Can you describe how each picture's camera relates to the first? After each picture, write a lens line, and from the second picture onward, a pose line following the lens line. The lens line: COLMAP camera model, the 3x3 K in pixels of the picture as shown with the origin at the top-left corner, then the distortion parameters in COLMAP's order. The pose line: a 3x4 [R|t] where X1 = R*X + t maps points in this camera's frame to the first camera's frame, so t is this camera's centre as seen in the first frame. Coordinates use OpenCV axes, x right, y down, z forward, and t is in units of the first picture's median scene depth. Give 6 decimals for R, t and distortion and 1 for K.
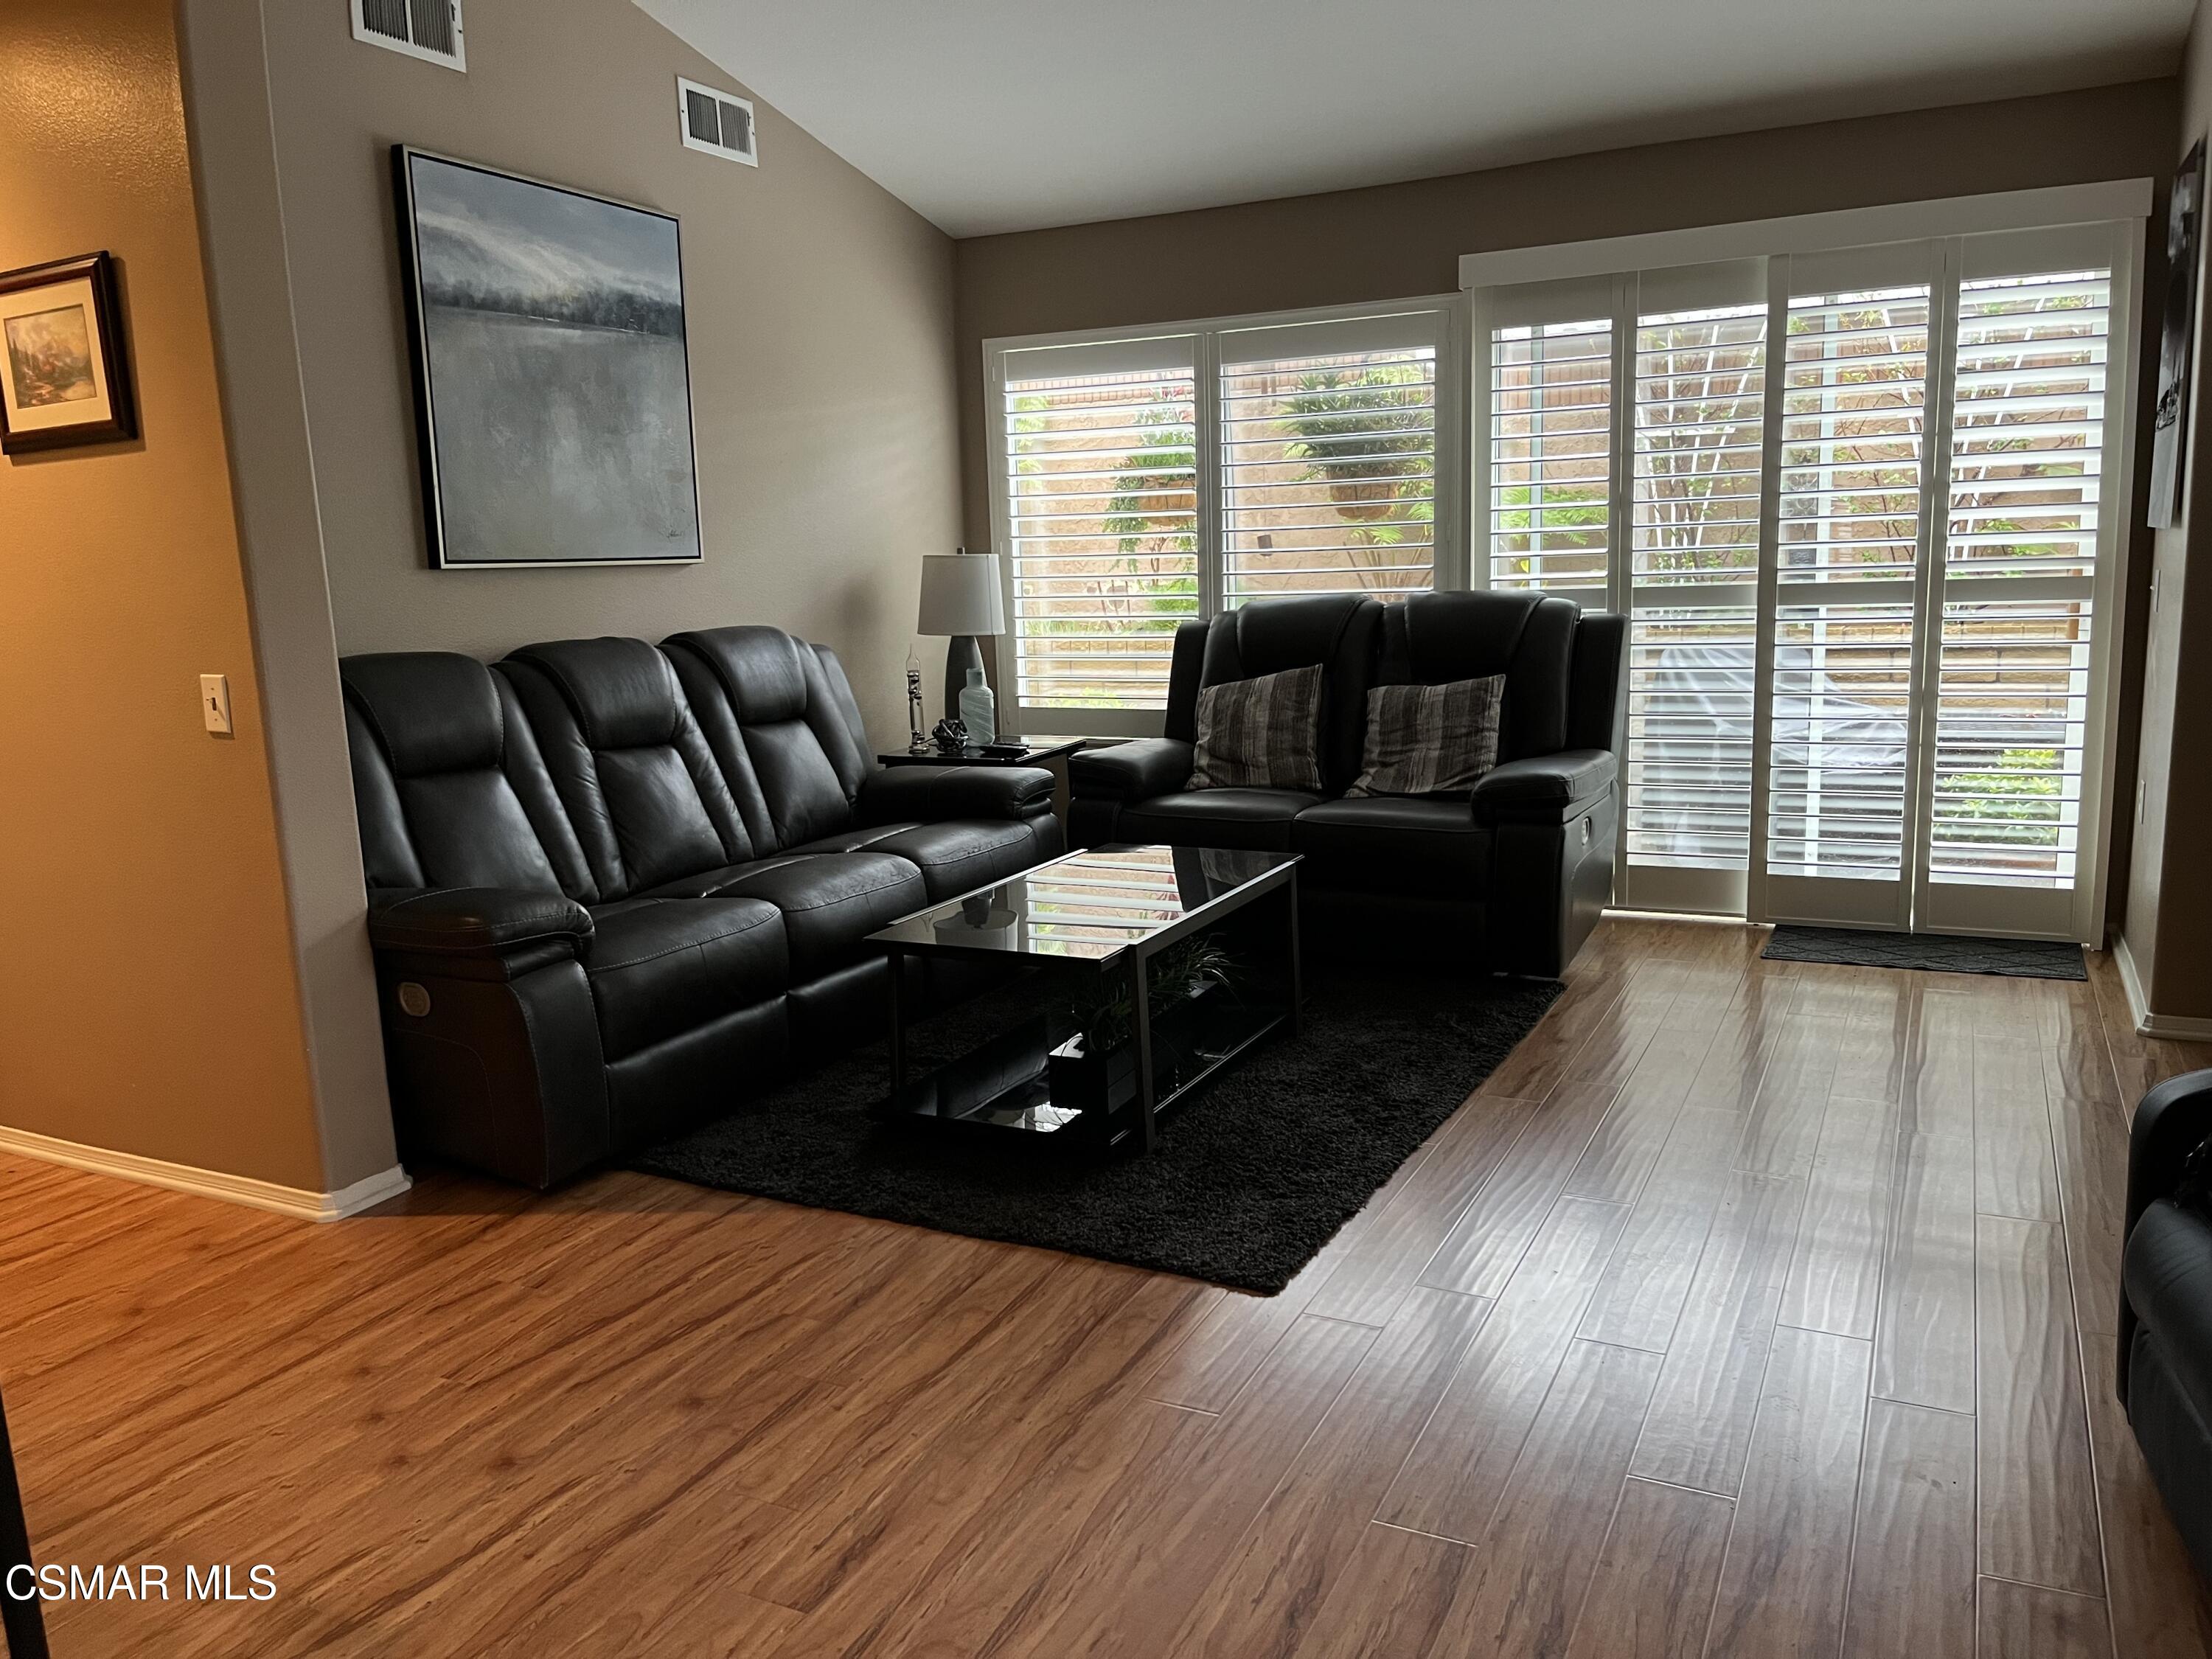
lens RADIAL K [[1668.1, 0, 1106.0], [0, 1668.1, 829.5], [0, 0, 1]] dist [0.044703, -0.087591]
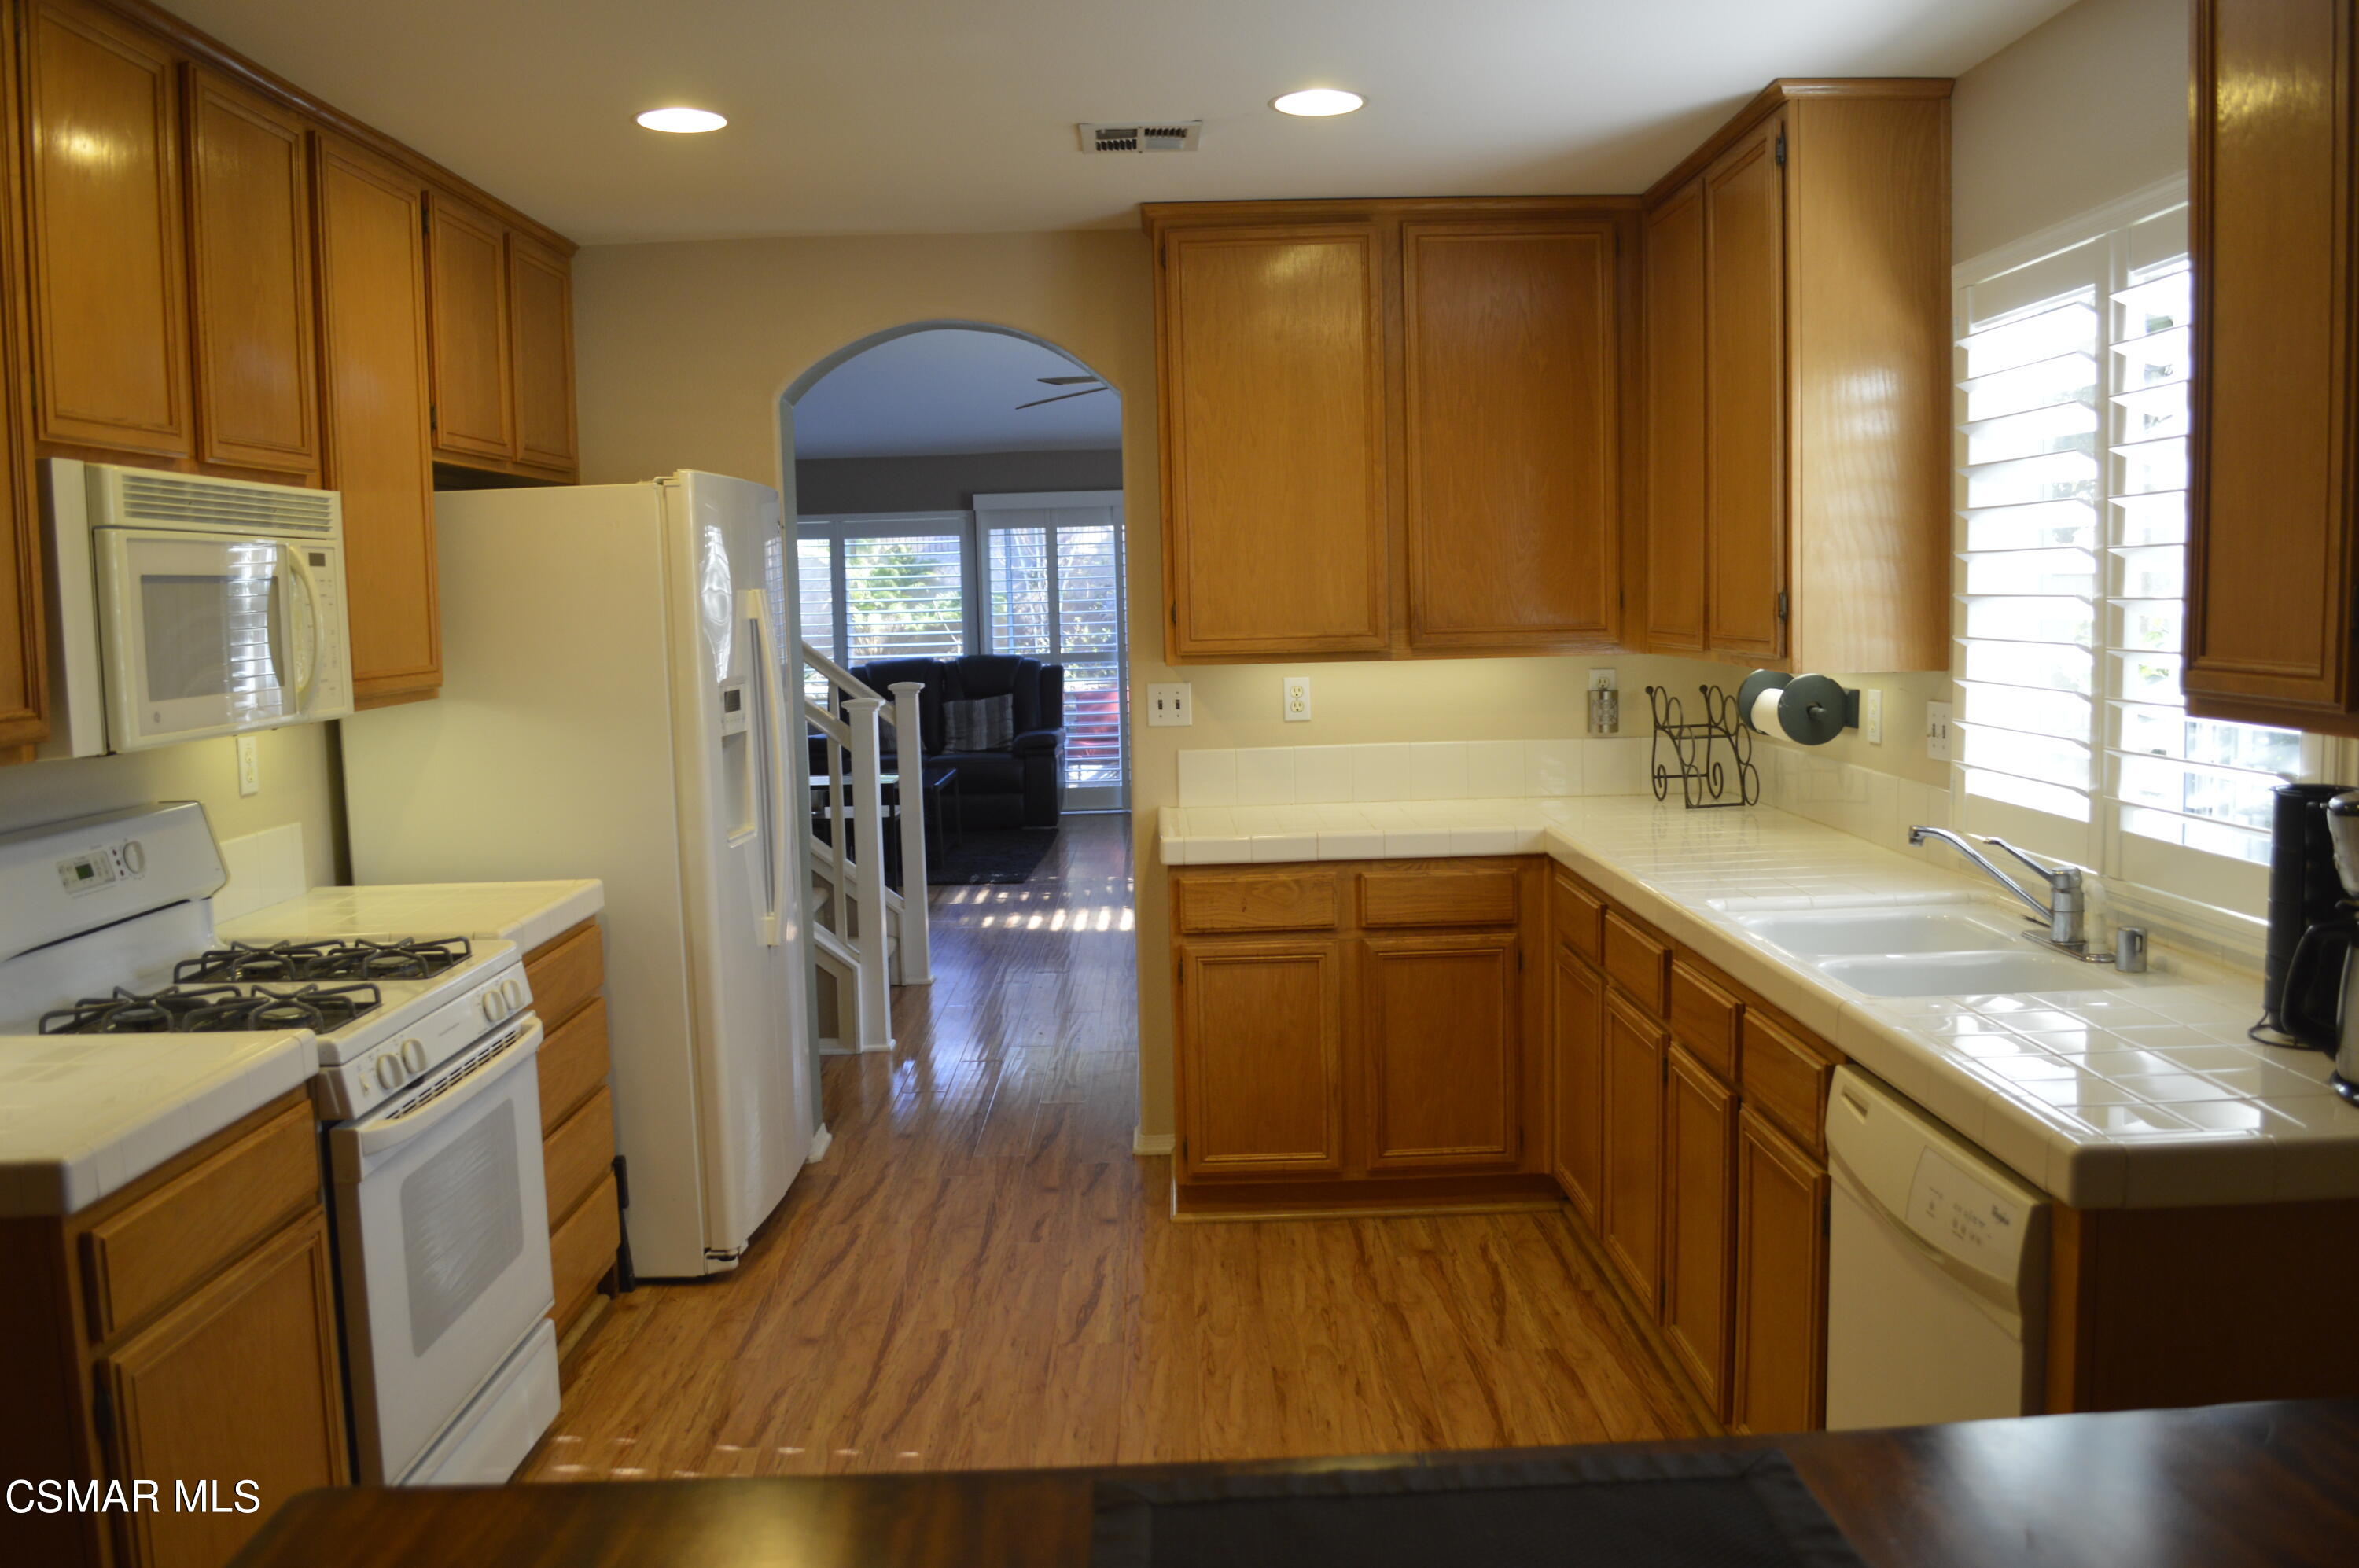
lens RADIAL K [[1852.7, 0, 1179.5], [0, 1852.7, 784.0], [0, 0, 1]] dist [-0.084132, 0.004169]
pose [[0.883243, -0.024287, 0.468285, -0.651826], [0.064826, 0.995393, -0.070644, 0.193533], [-0.464412, 0.092753, 0.880749, -1.108201]]
